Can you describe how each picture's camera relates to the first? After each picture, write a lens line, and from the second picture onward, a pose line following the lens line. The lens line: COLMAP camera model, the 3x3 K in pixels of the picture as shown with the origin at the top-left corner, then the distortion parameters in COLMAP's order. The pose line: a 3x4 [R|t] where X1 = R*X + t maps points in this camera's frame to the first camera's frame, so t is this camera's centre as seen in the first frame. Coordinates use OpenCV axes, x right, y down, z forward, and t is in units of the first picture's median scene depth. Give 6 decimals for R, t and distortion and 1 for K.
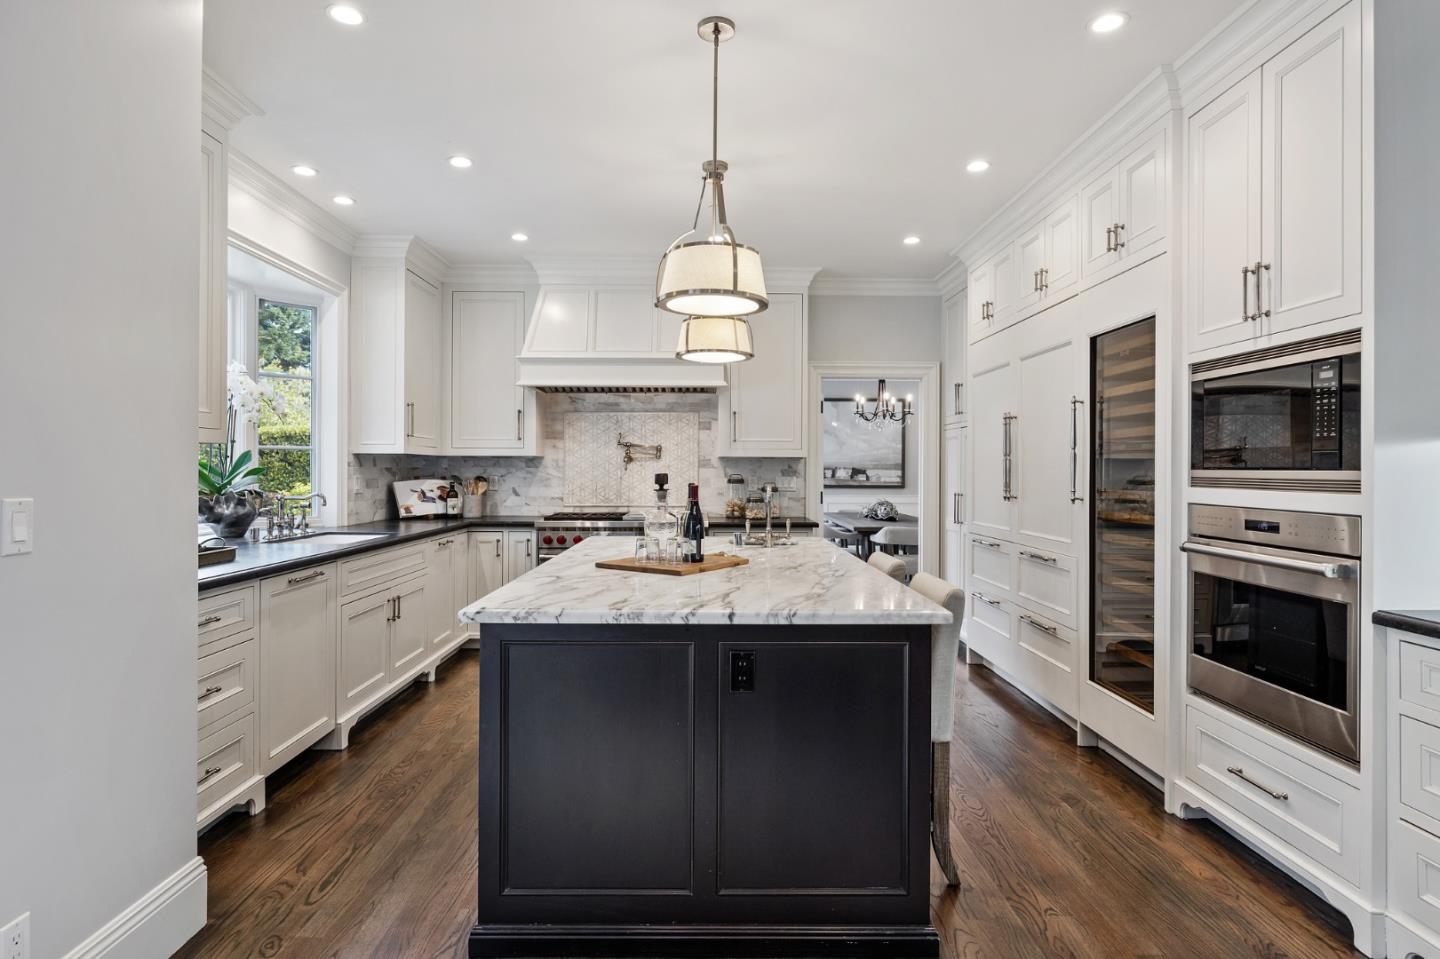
lens RADIAL K [[742.9, 0, 721.1], [0, 742.9, 475.3], [0, 0, 1]] dist [-0.006788, 0.000890]
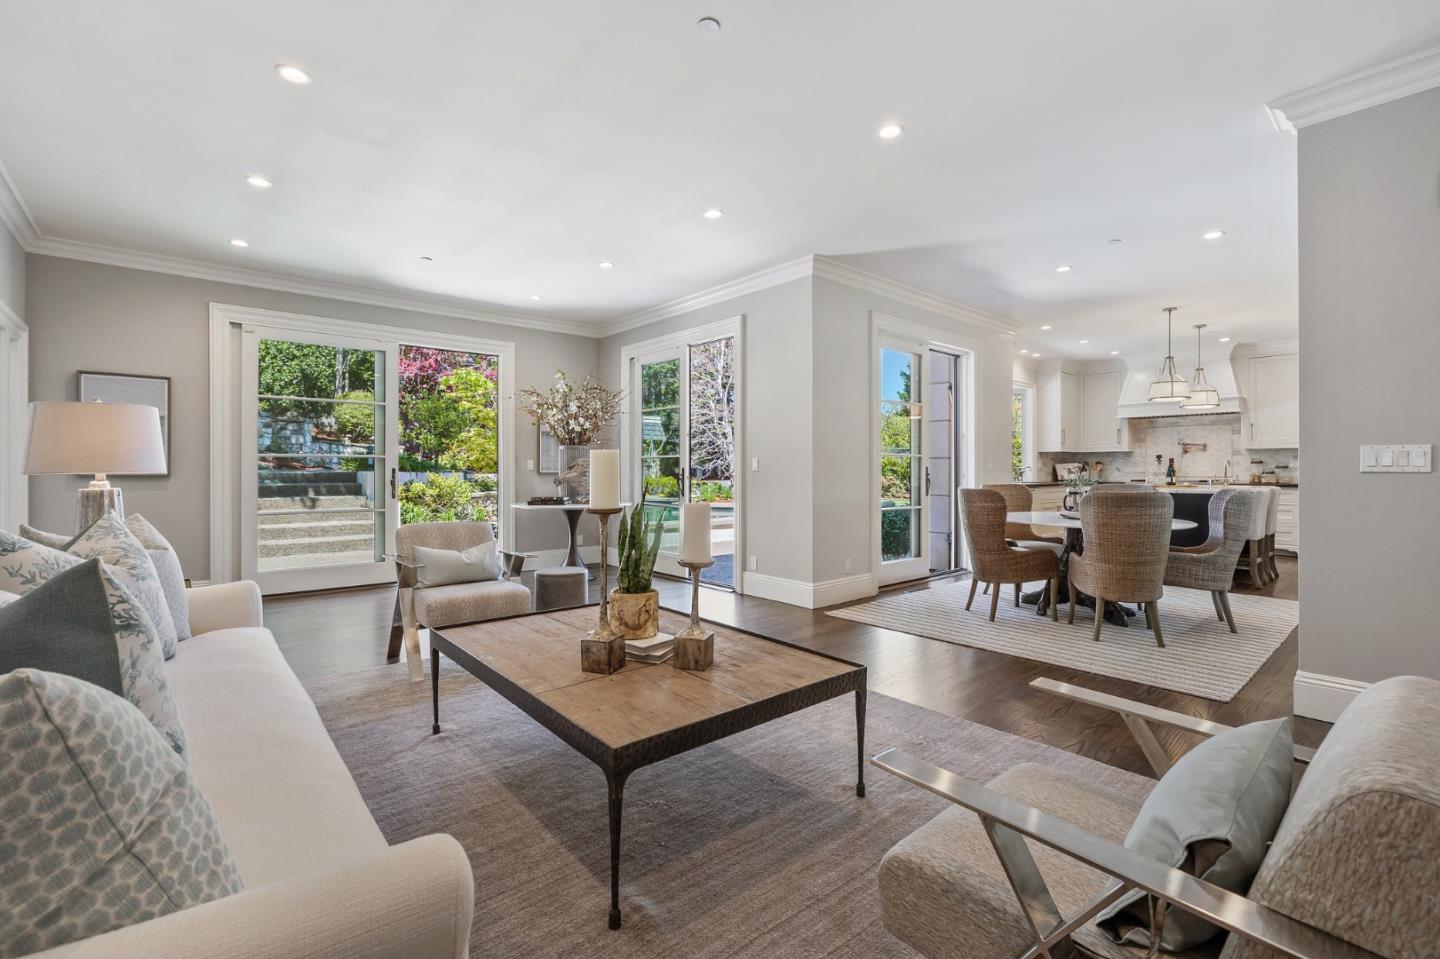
lens RADIAL K [[615.4, 0, 724.2], [0, 615.4, 474.7], [0, 0, 1]] dist [-0.002444, 0.000908]
pose [[0.626621, 0.001893, -0.779322, 0.380184], [-0.001452, 0.999998, 0.001262, 0.038859], [0.779322, 0.000341, 0.626623, -0.945273]]
